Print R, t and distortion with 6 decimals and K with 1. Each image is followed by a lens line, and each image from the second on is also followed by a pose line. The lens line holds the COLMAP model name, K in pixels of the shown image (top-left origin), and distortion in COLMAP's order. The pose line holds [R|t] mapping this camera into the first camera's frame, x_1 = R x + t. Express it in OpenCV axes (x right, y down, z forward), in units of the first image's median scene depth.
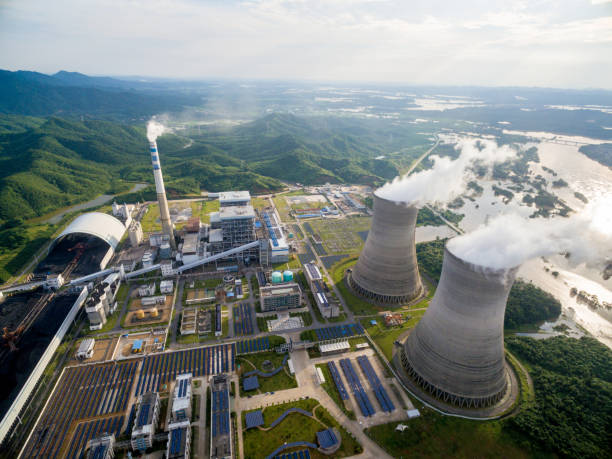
lens RADIAL K [[333.4, 0, 305.5], [0, 333.4, 229.9], [0, 0, 1]] dist [0.001861, -0.000243]
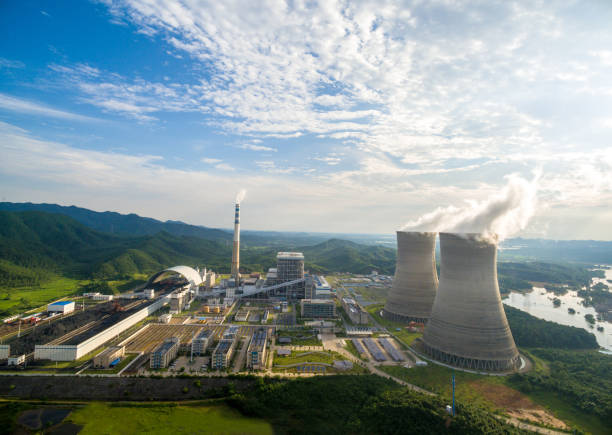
lens RADIAL K [[333.2, 0, 306.6], [0, 333.2, 218.0], [0, 0, 1]] dist [-0.000044, 0.000190]
pose [[0.982976, 0.002788, -0.183715, 0.120120], [-0.086055, 0.890420, -0.446930, 0.530033], [0.162338, 0.455131, 0.875501, -0.223305]]
